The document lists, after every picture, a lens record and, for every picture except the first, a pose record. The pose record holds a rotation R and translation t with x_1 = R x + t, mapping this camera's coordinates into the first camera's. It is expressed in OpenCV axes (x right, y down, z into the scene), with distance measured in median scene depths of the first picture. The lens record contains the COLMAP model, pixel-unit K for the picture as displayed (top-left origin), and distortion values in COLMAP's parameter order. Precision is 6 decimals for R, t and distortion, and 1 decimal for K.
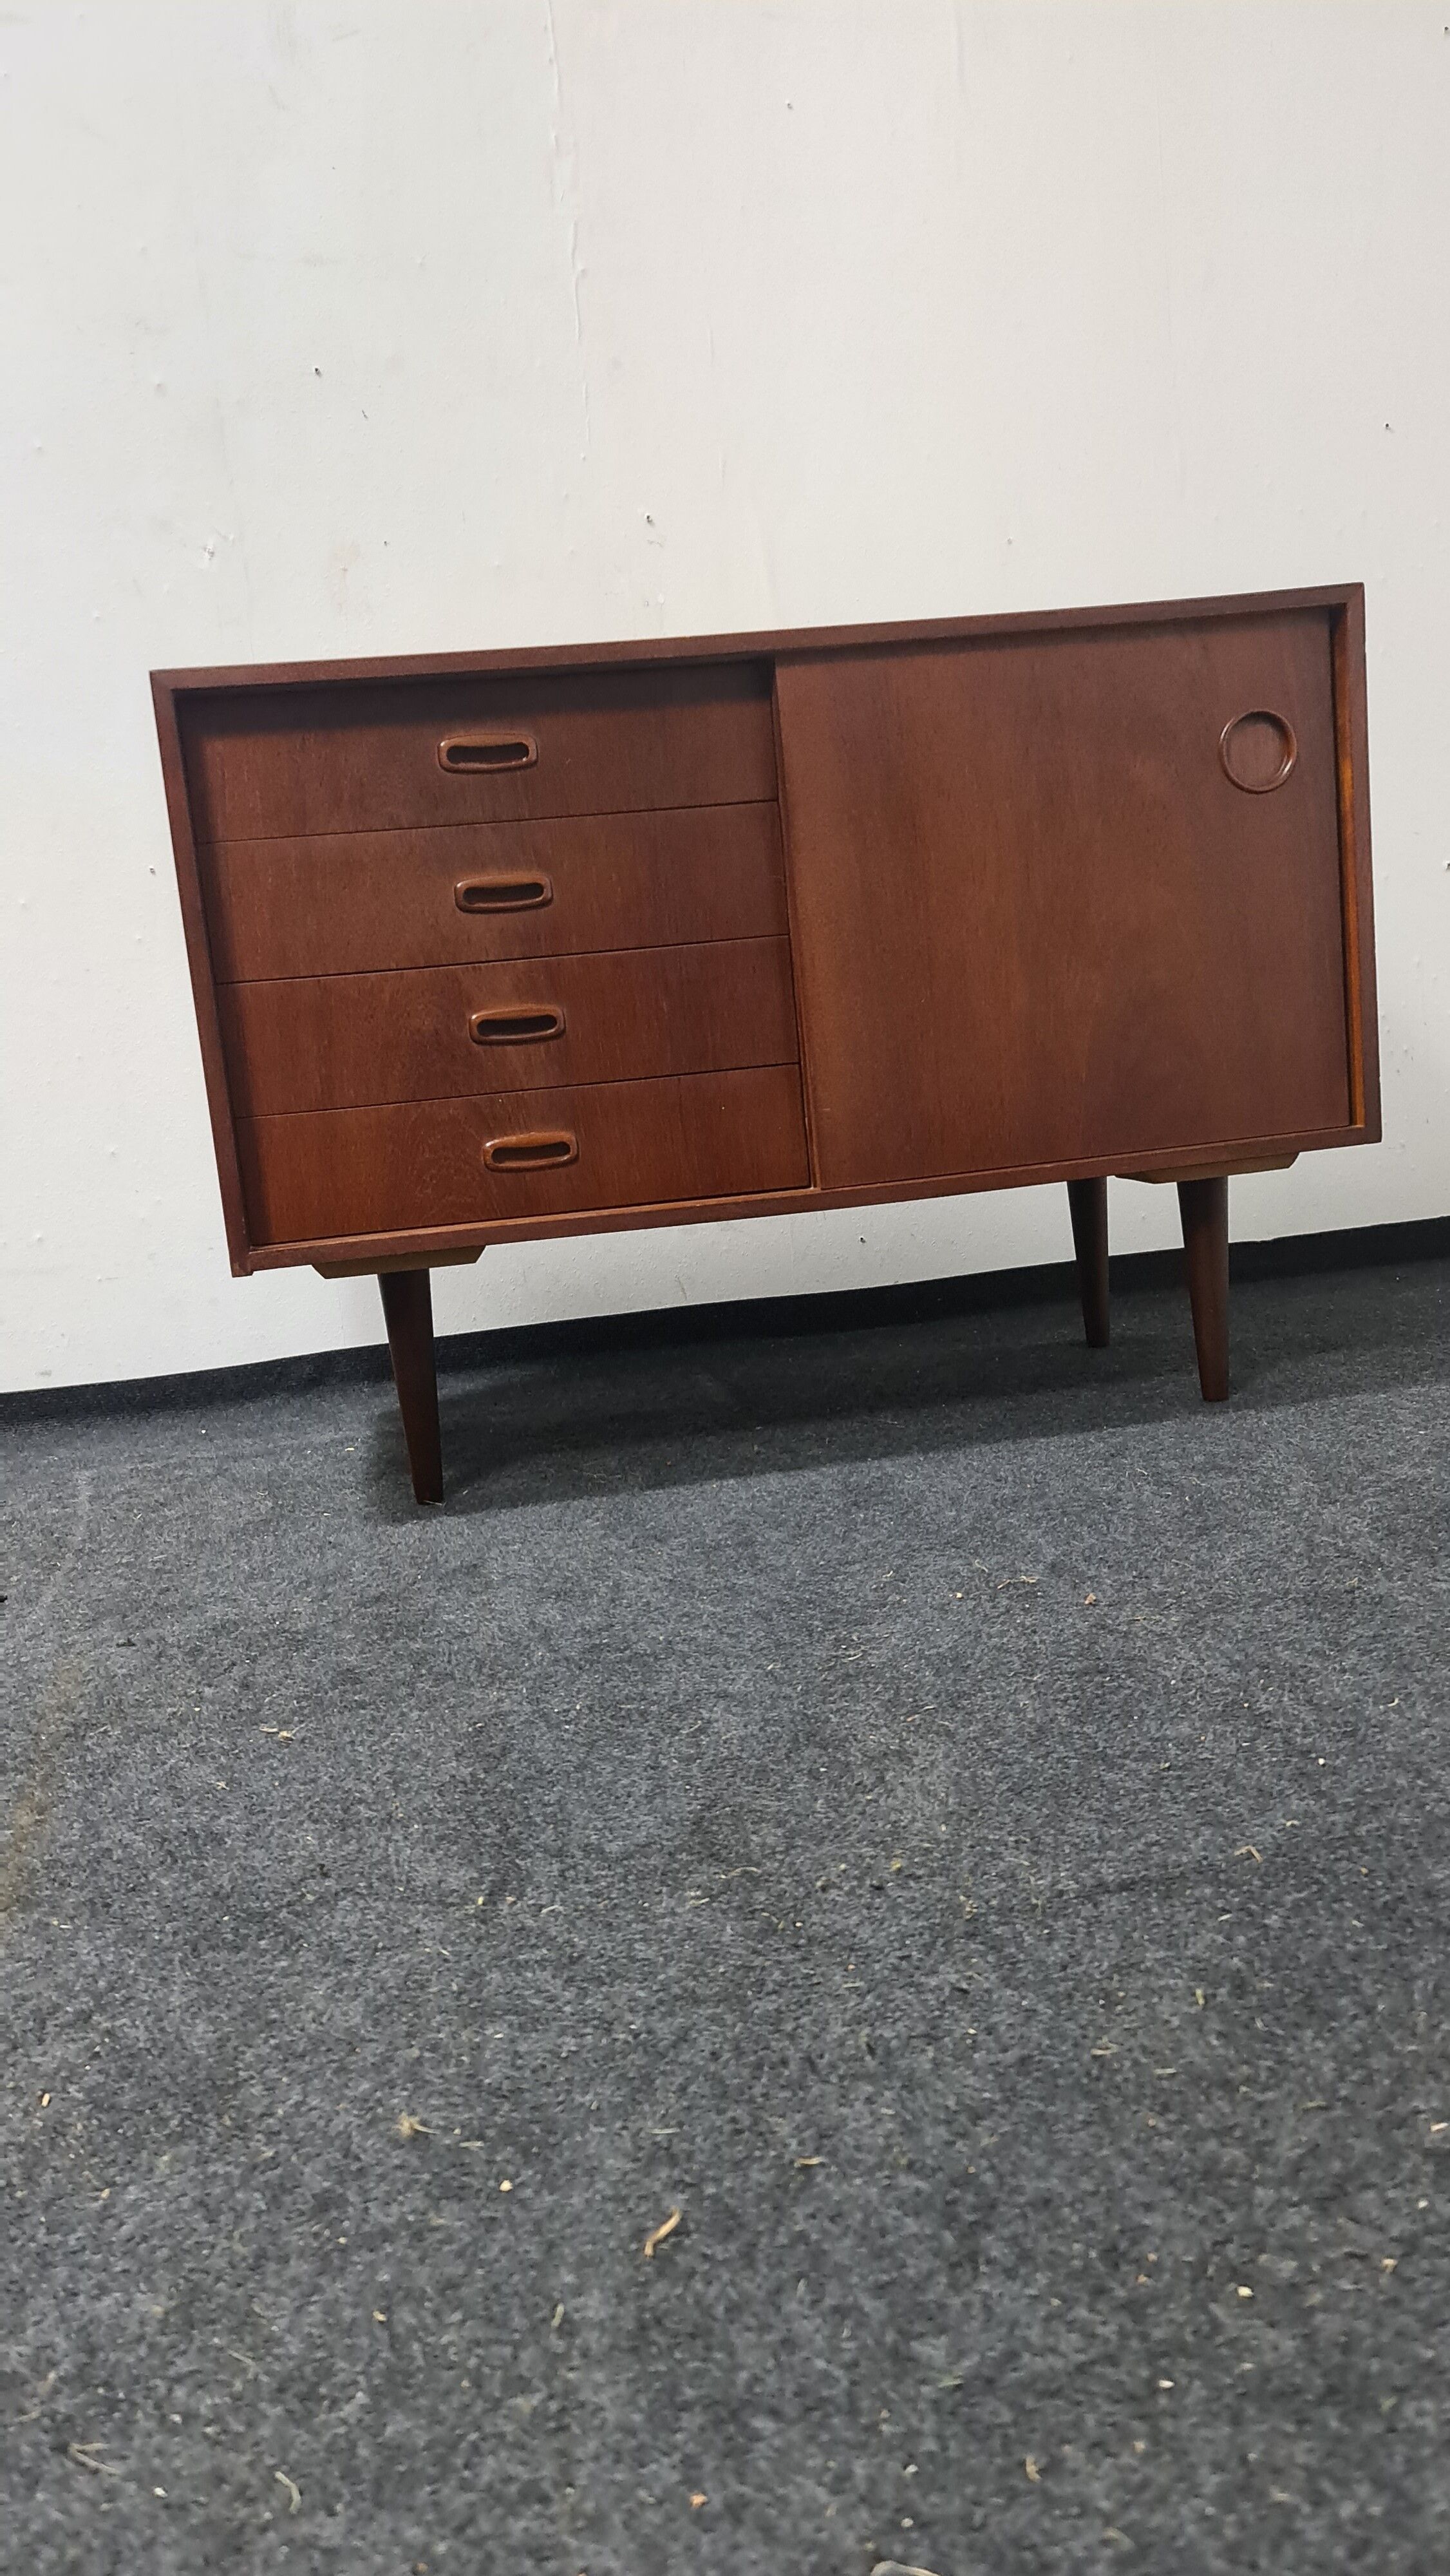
lens RADIAL K [[1902.1, 0, 733.3], [0, 1902.1, 1300.8], [0, 0, 1]] dist [0.054935, -0.046170]
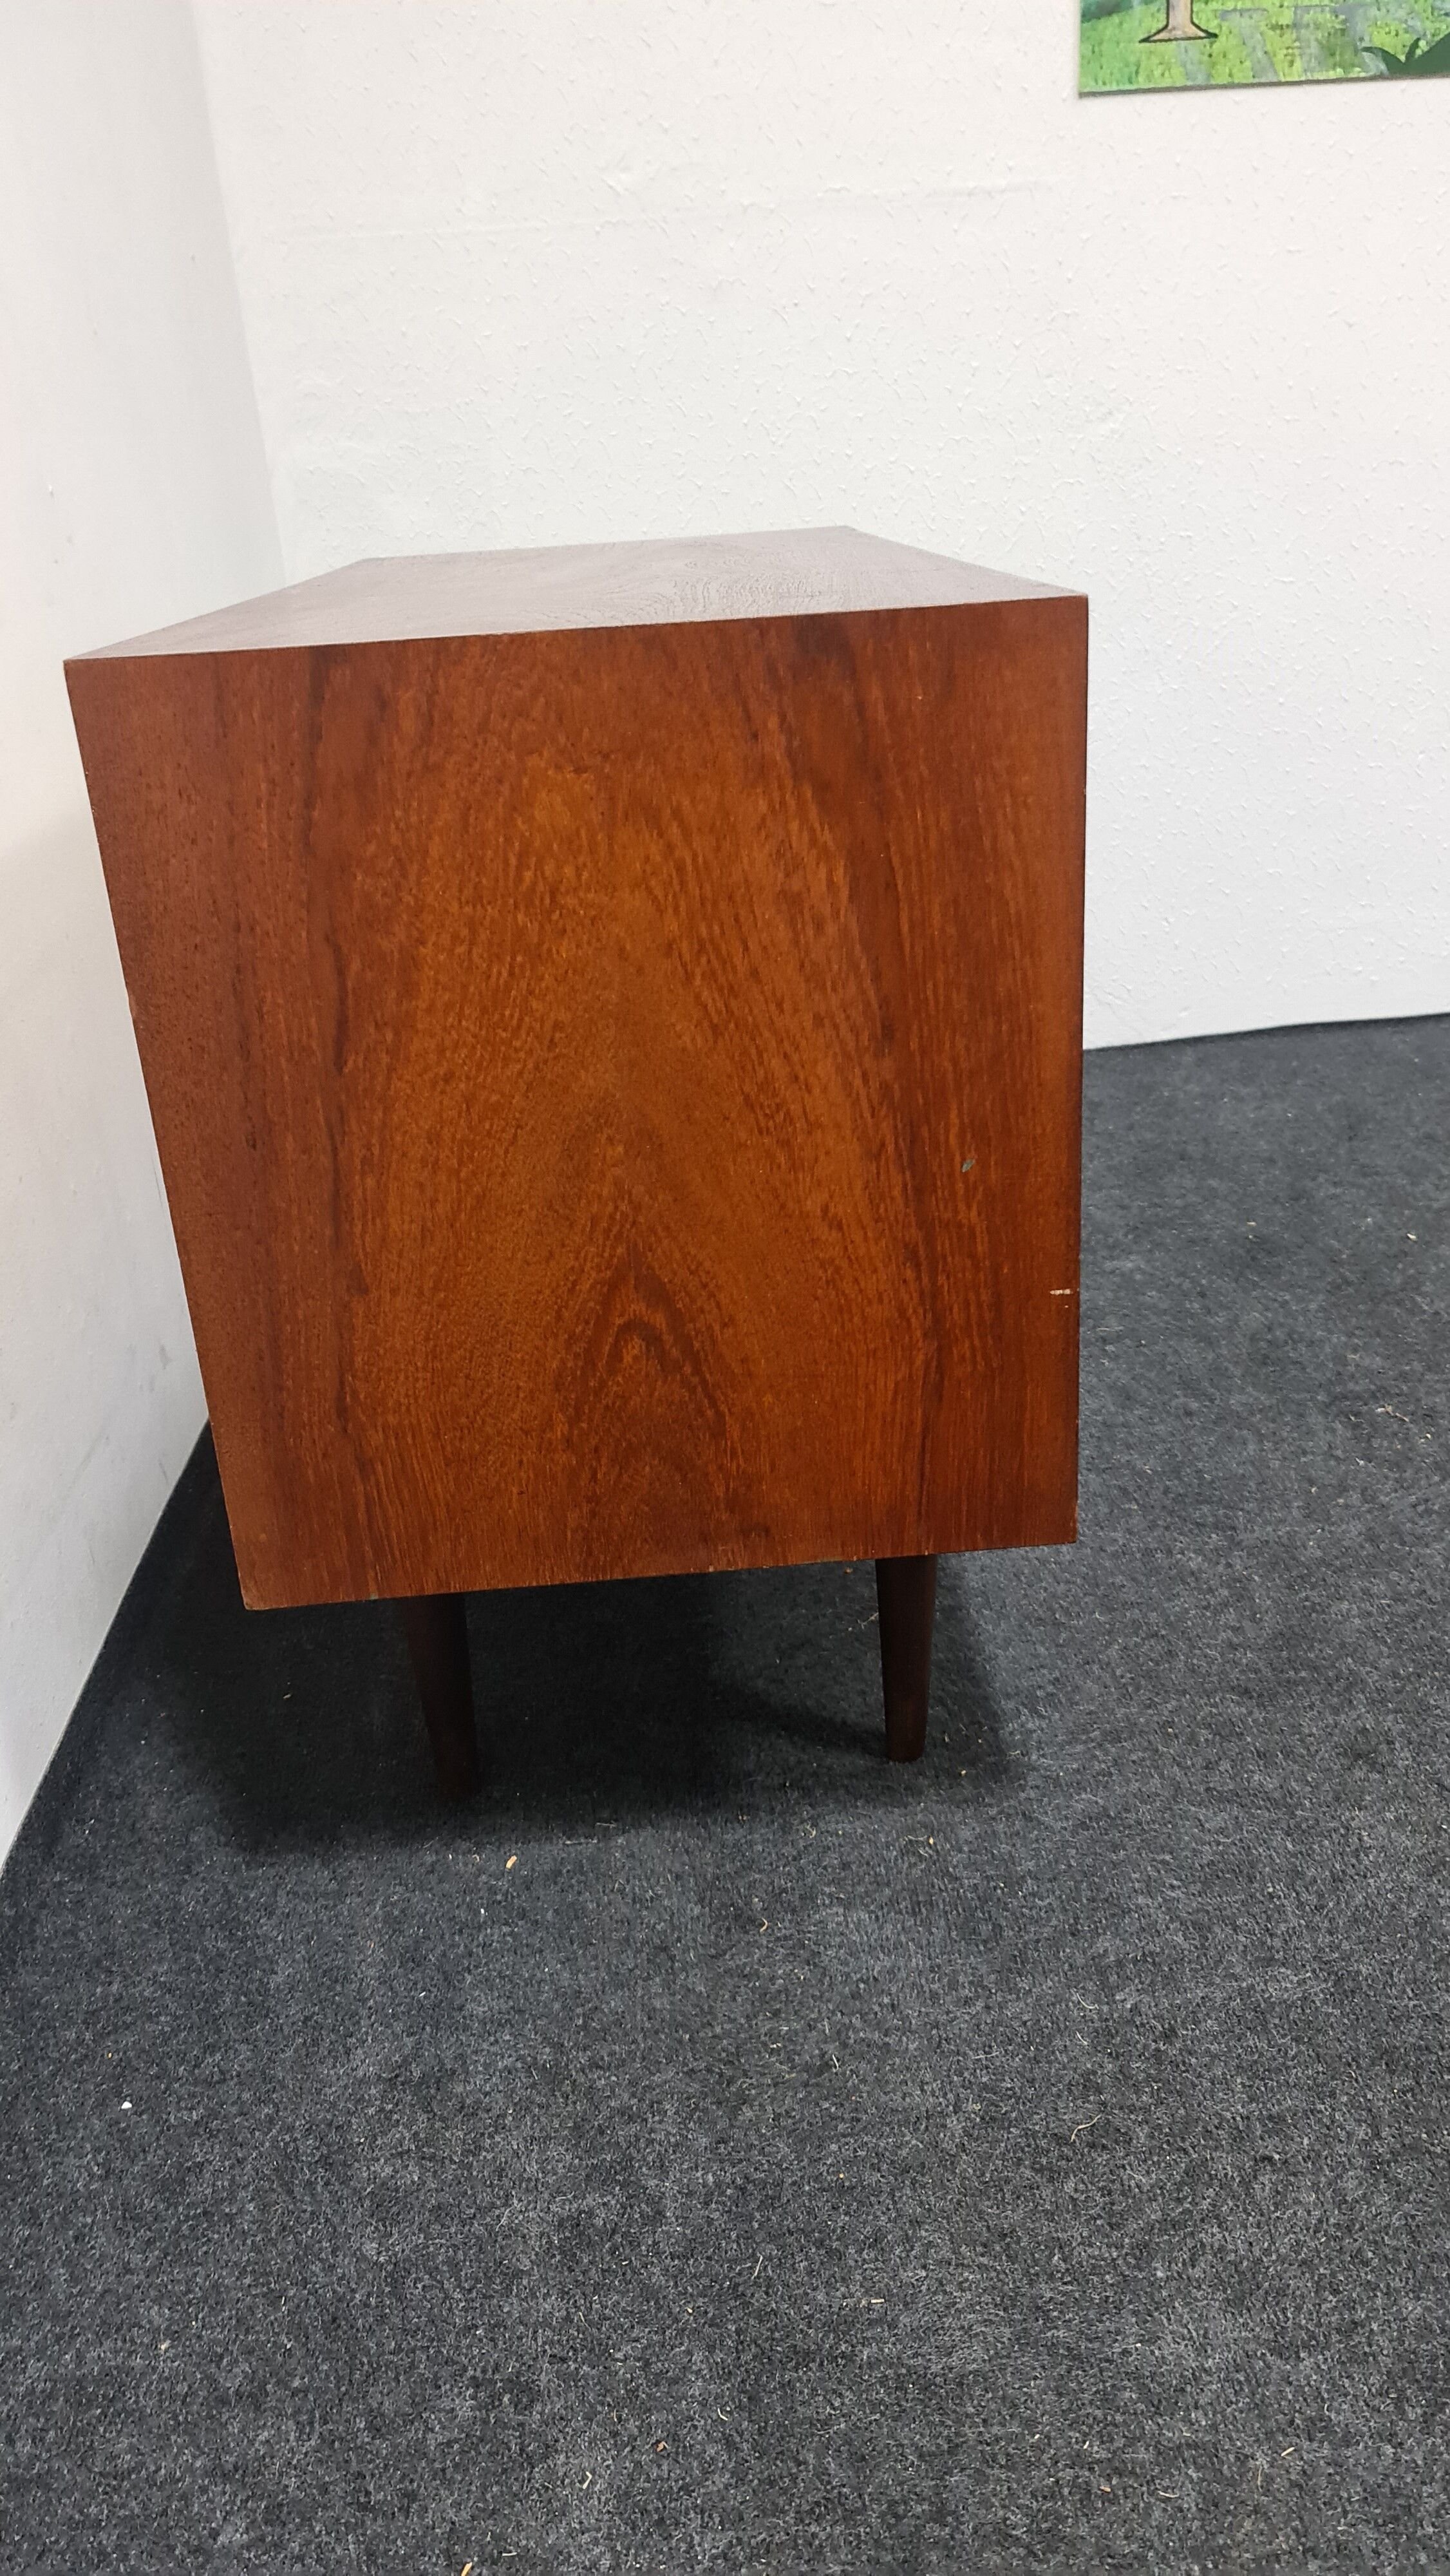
lens RADIAL K [[1902.1, 0, 729.3], [0, 1902.1, 1298.6], [0, 0, 1]] dist [0.054935, -0.046170]
pose [[0.129013, -0.320715, 0.938348, -0.884560], [0.210009, 0.933629, 0.290228, -0.313887], [-0.969150, 0.159619, 0.187803, 0.998534]]
